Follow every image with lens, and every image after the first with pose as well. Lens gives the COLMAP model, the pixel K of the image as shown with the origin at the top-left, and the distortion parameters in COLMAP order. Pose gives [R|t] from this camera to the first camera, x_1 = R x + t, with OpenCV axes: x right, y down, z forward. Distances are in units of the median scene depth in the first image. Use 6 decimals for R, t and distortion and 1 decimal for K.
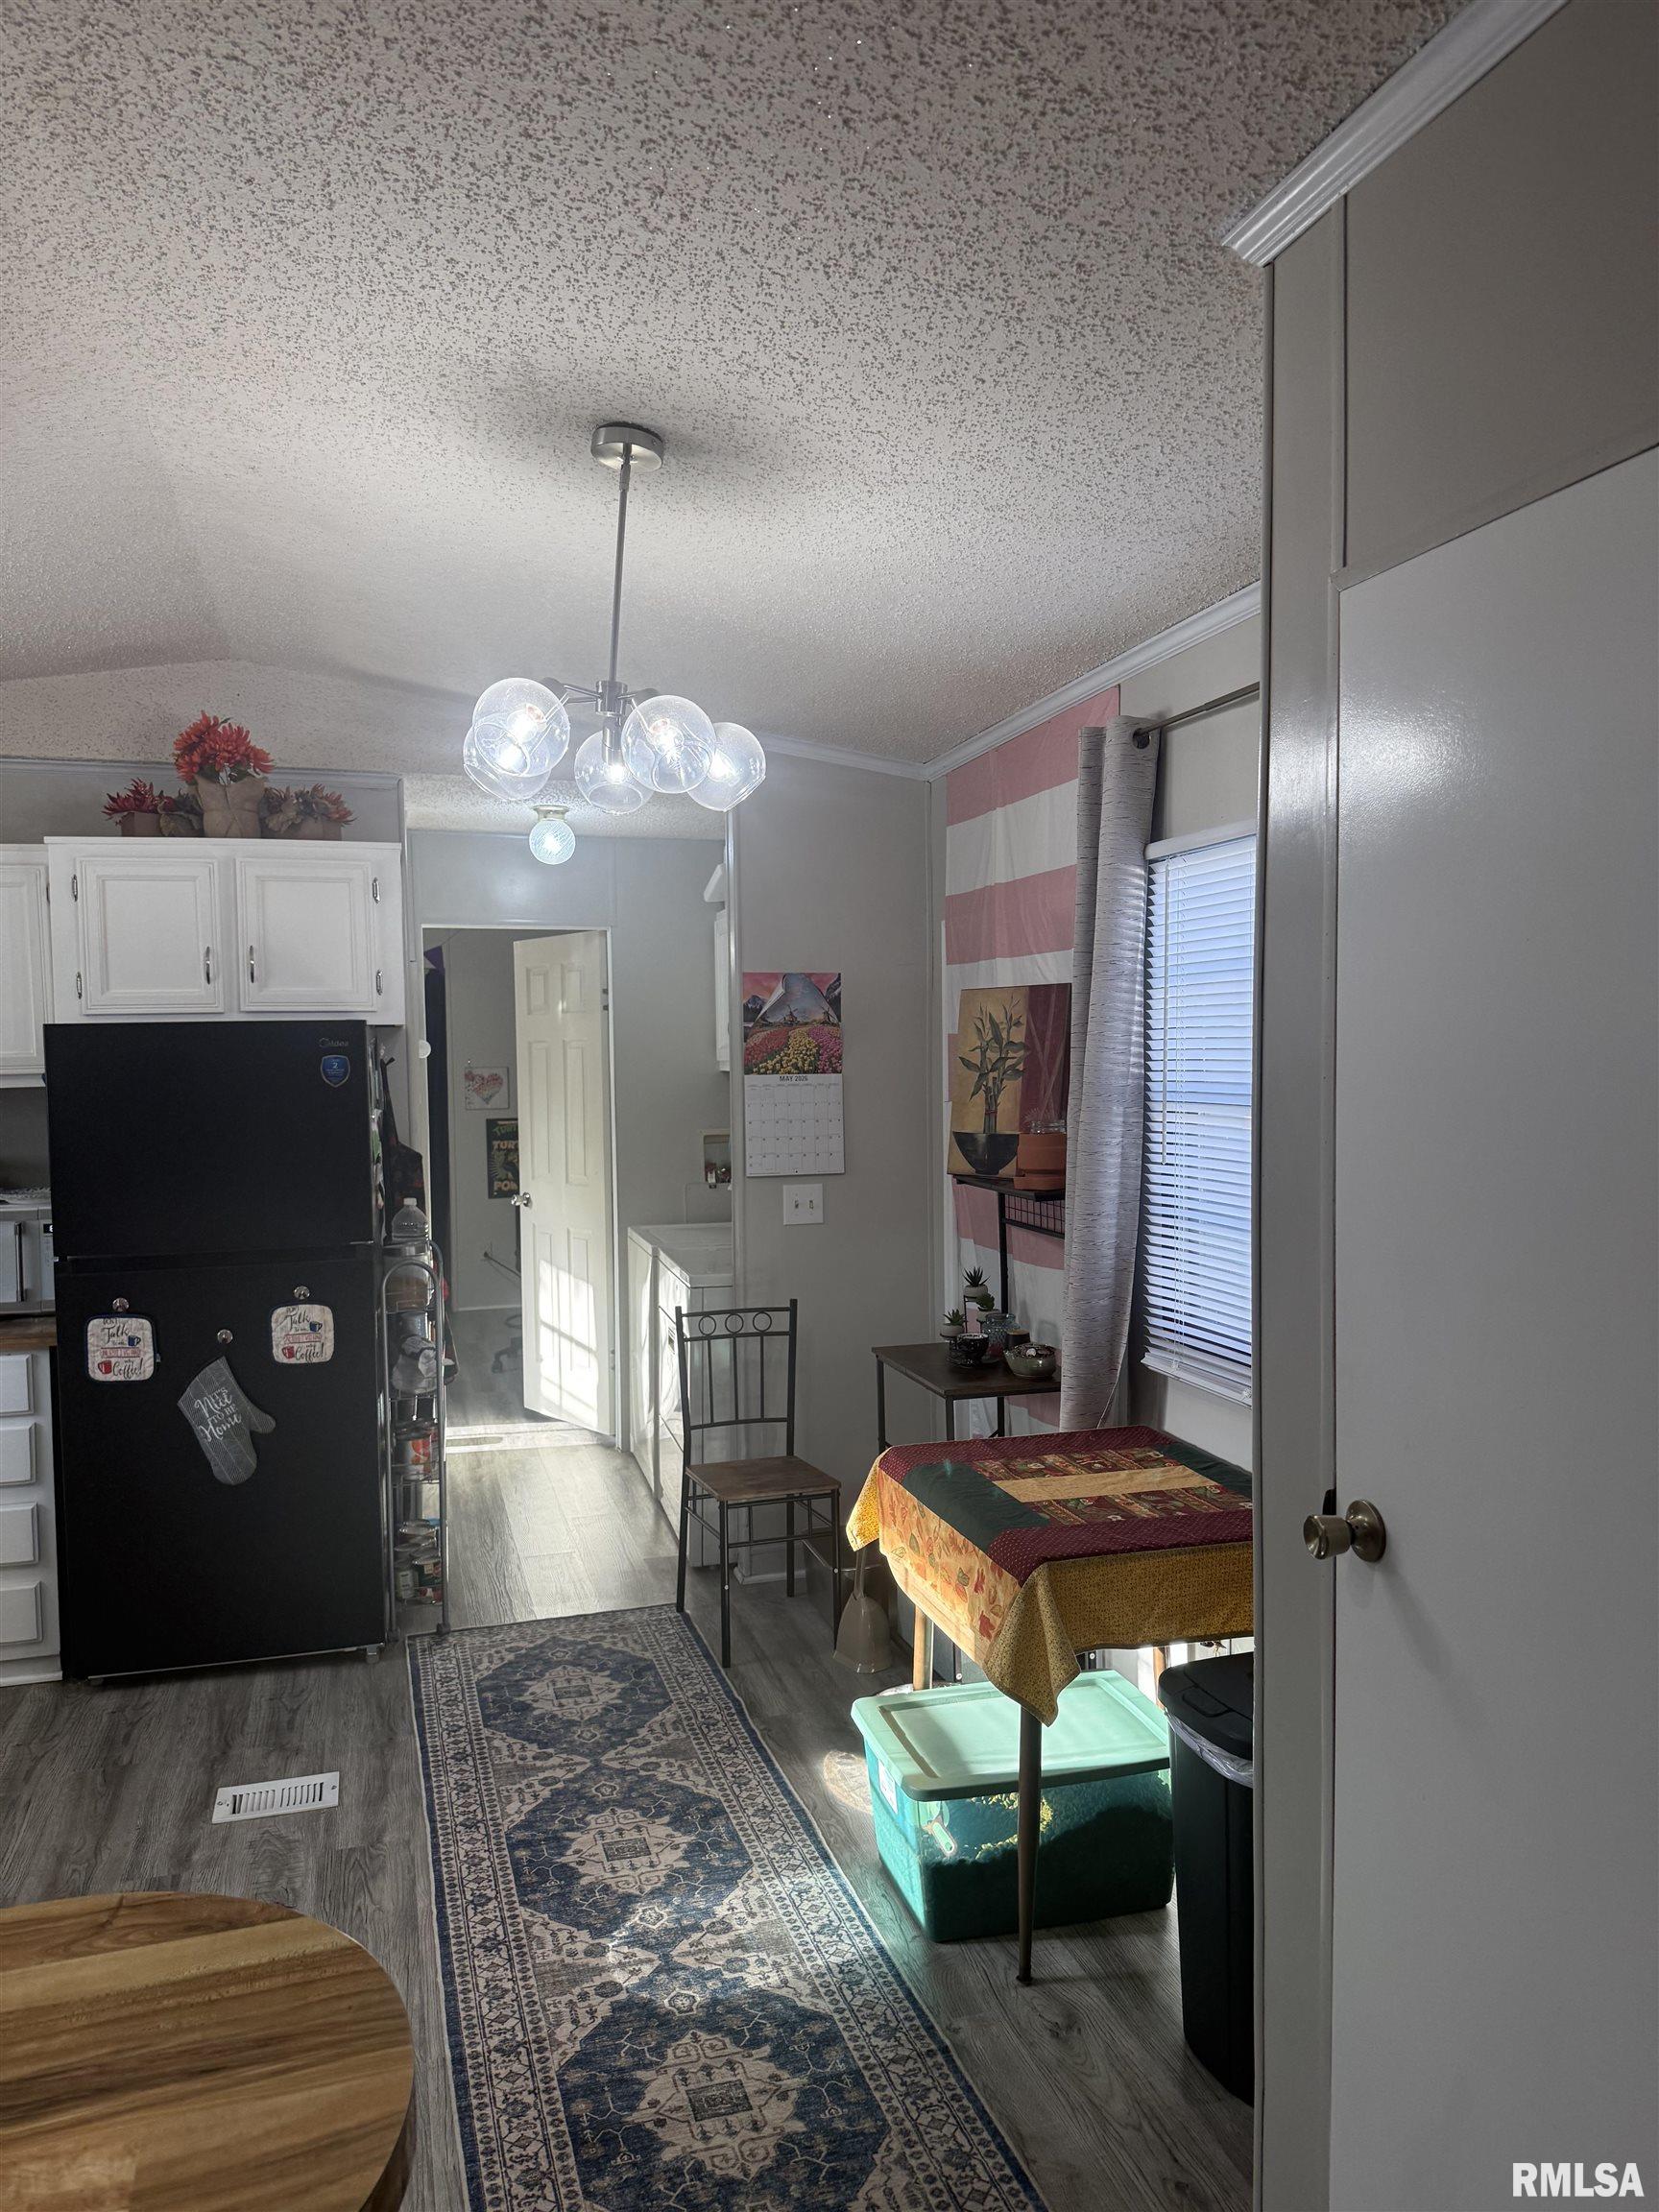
lens RADIAL K [[1570.3, 0, 830.6], [0, 1570.3, 1107.4], [0, 0, 1]] dist [0.016015, -0.022976]
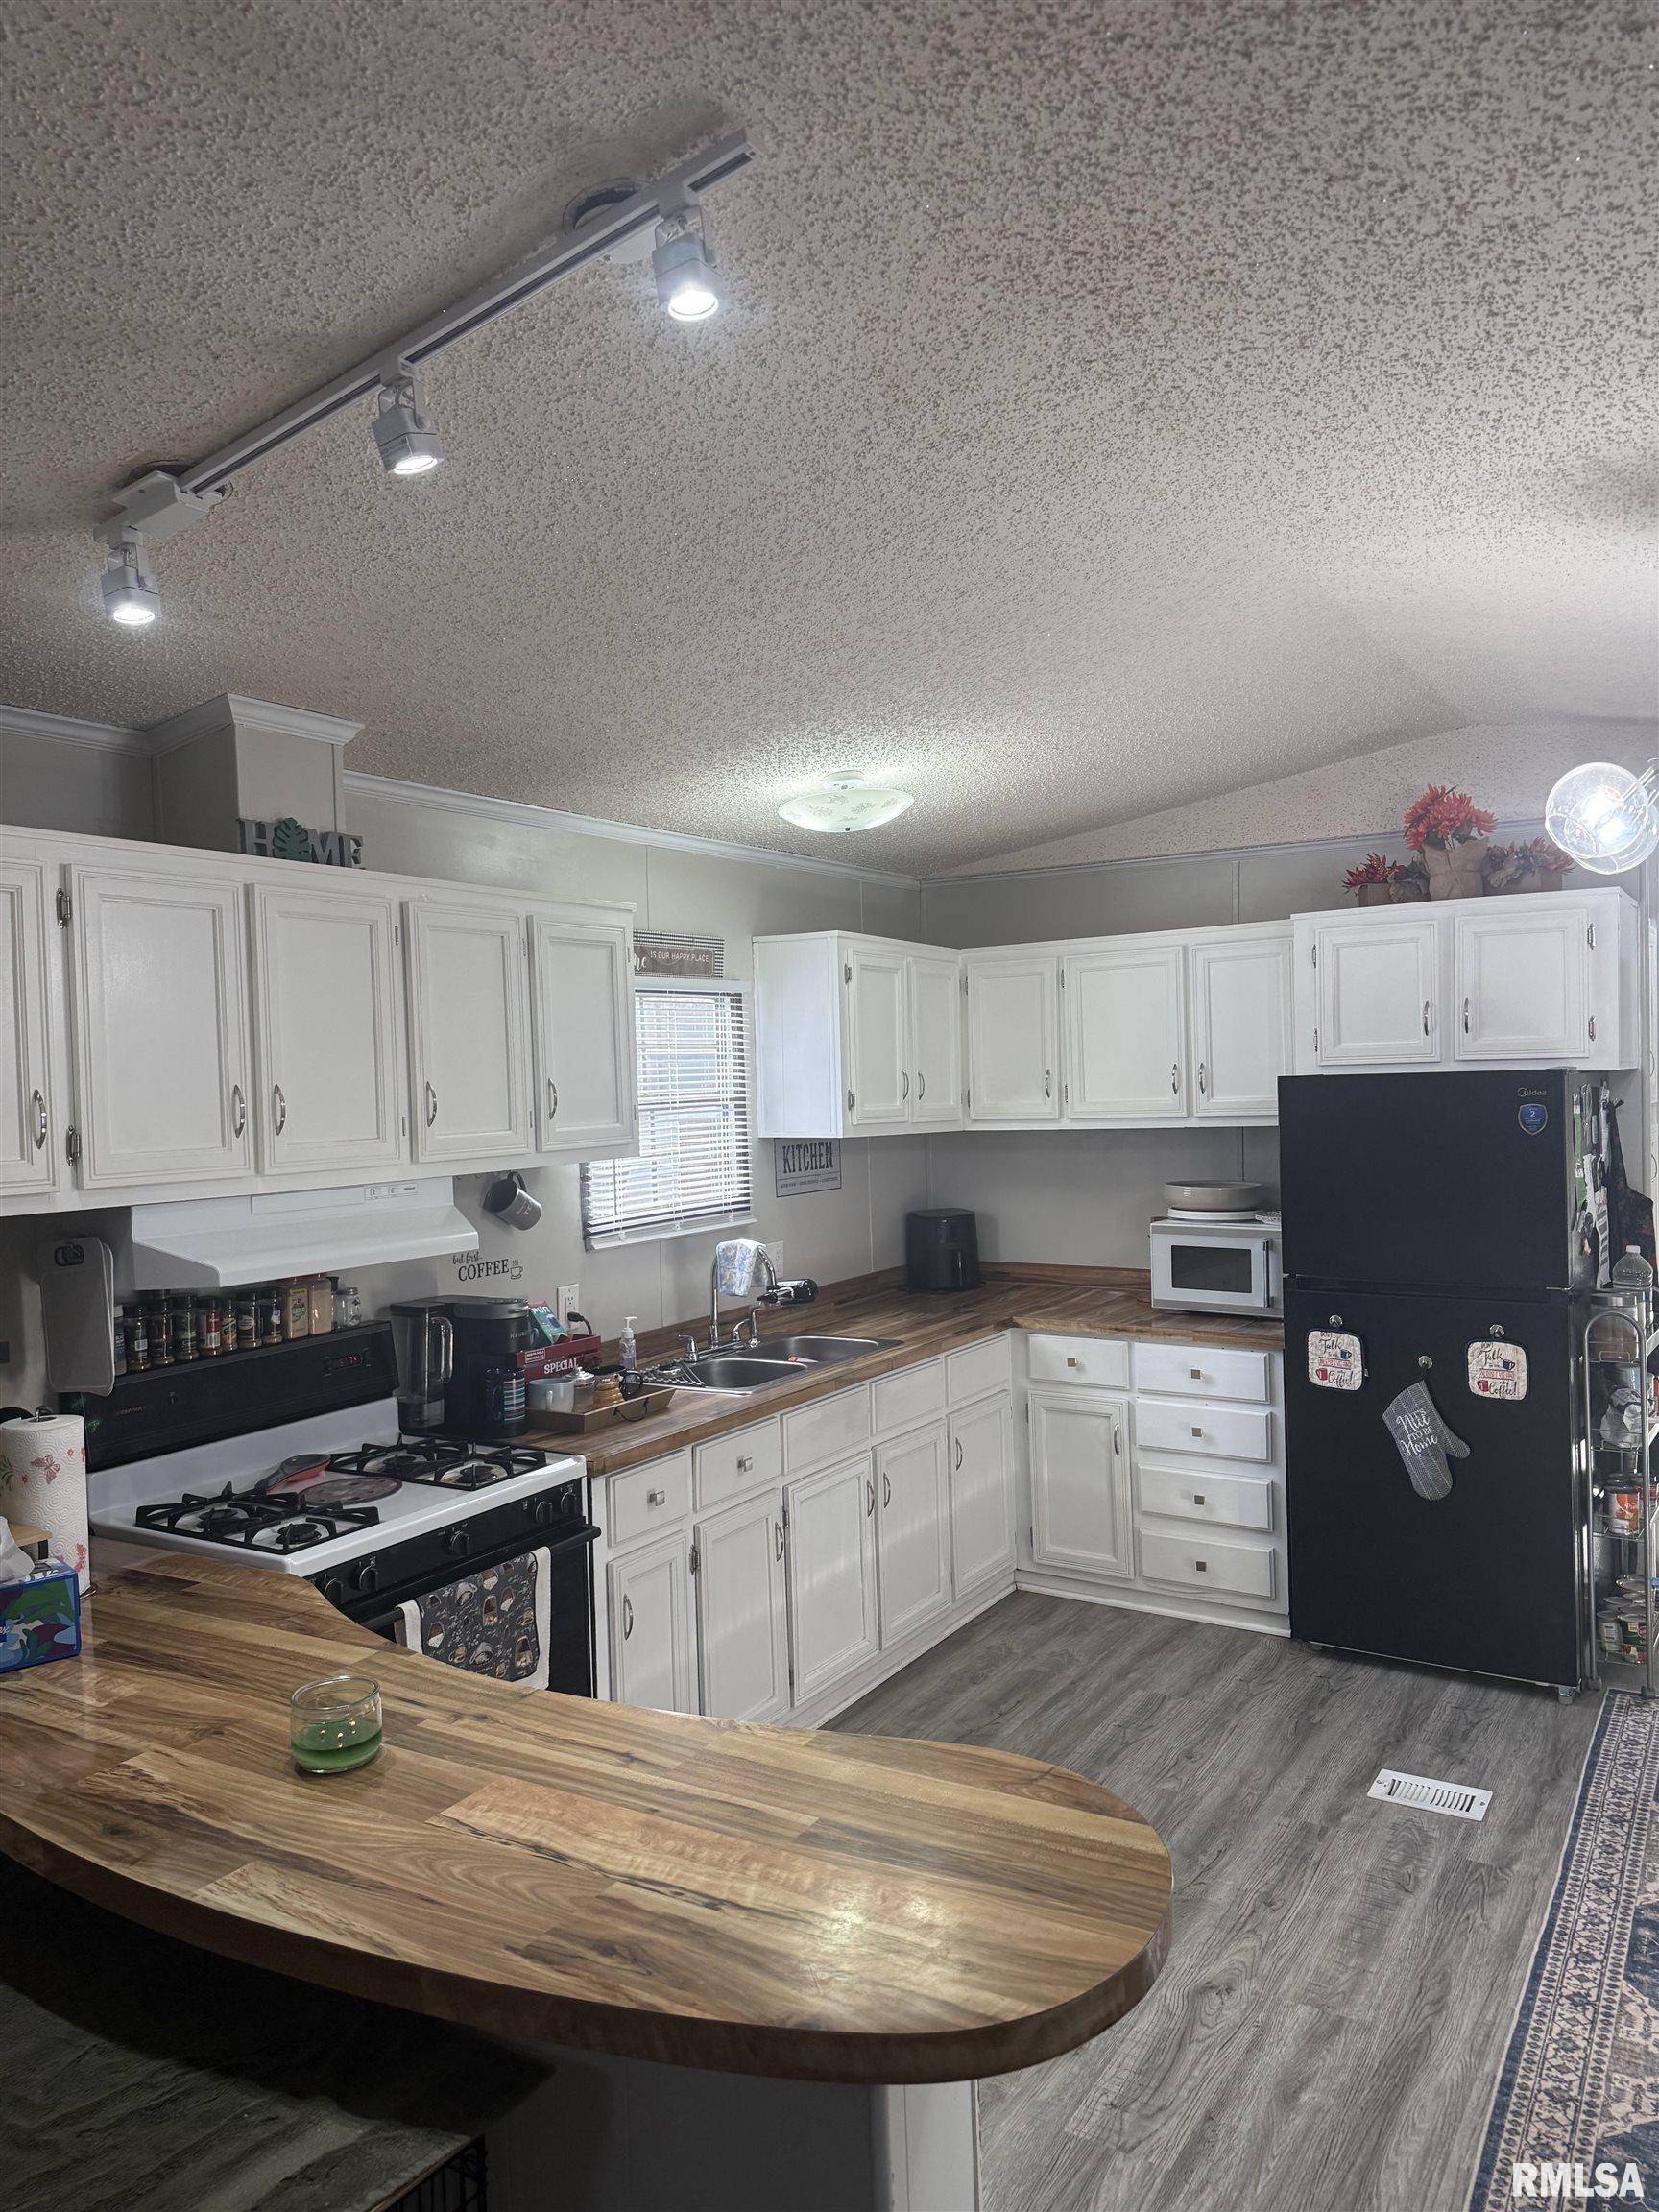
lens RADIAL K [[1570.3, 0, 835.4], [0, 1570.3, 1094.4], [0, 0, 1]] dist [0.016015, -0.022976]
pose [[0.662338, 0.011076, -0.749123, 0.161591], [-0.016662, 0.999861, 0.000052, -0.033390], [0.749020, 0.012447, 0.662430, -0.029341]]
